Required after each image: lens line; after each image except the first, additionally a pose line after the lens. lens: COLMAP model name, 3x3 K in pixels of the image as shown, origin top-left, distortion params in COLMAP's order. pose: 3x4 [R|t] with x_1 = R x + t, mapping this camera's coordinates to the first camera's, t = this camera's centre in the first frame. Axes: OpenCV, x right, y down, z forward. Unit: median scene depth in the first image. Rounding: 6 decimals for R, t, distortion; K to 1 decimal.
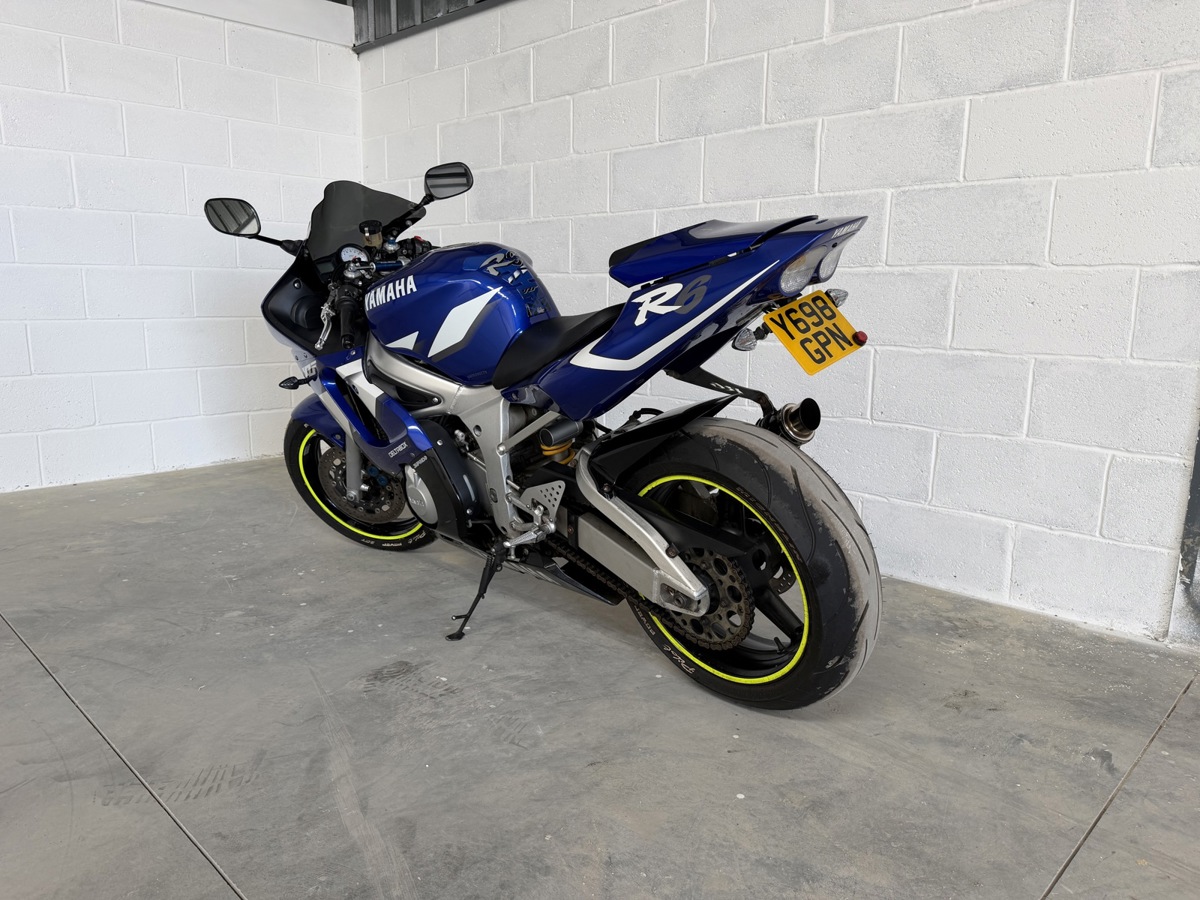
lens RADIAL K [[848.4, 0, 602.2], [0, 848.4, 451.5], [0, 0, 1]] dist [0.025816, -0.037878]
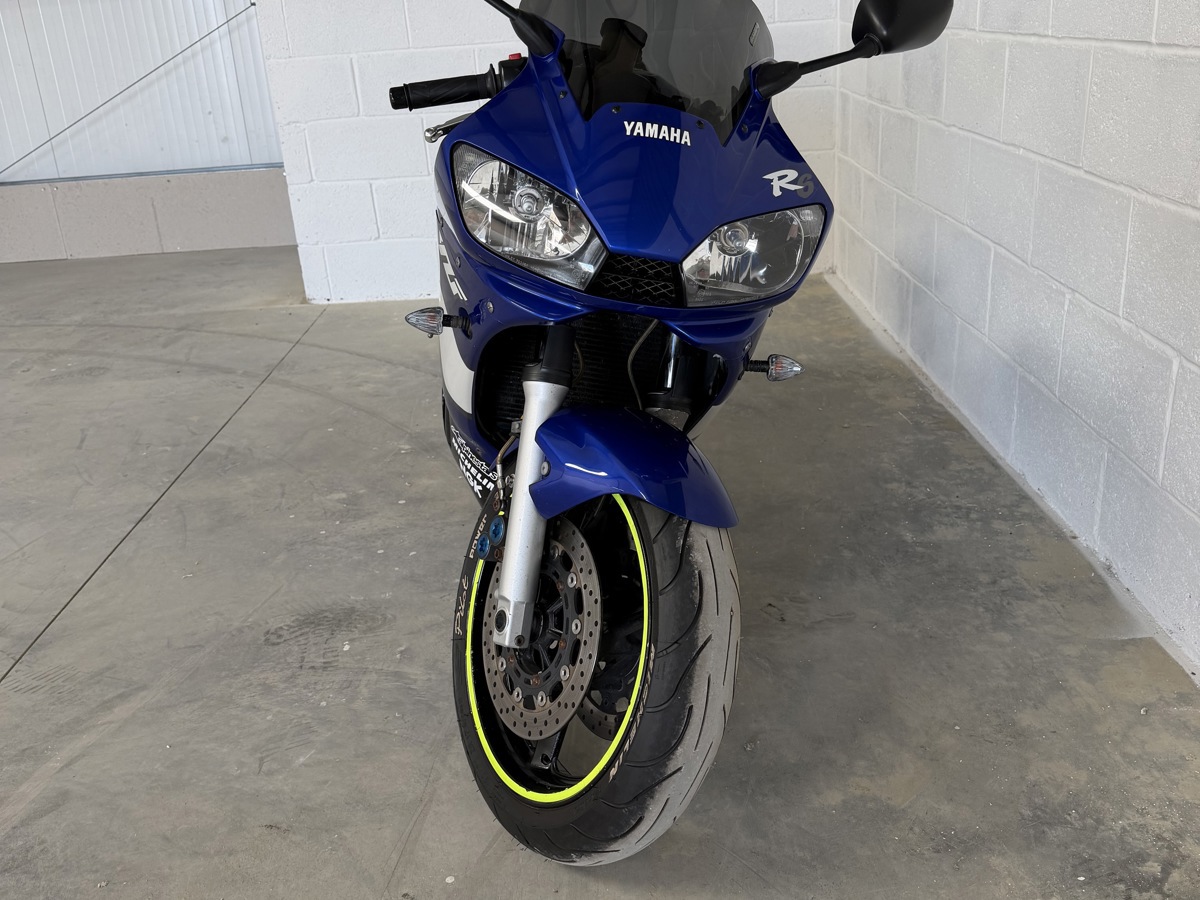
lens RADIAL K [[1111.6, 0, 600.1], [0, 1111.6, 466.8], [0, 0, 1]] dist [0.114733, -0.218312]
pose [[0.701548, 0.219609, -0.677940, 0.581286], [-0.059617, 0.966083, 0.251256, -0.160782], [0.710124, -0.135851, 0.690846, 0.381178]]
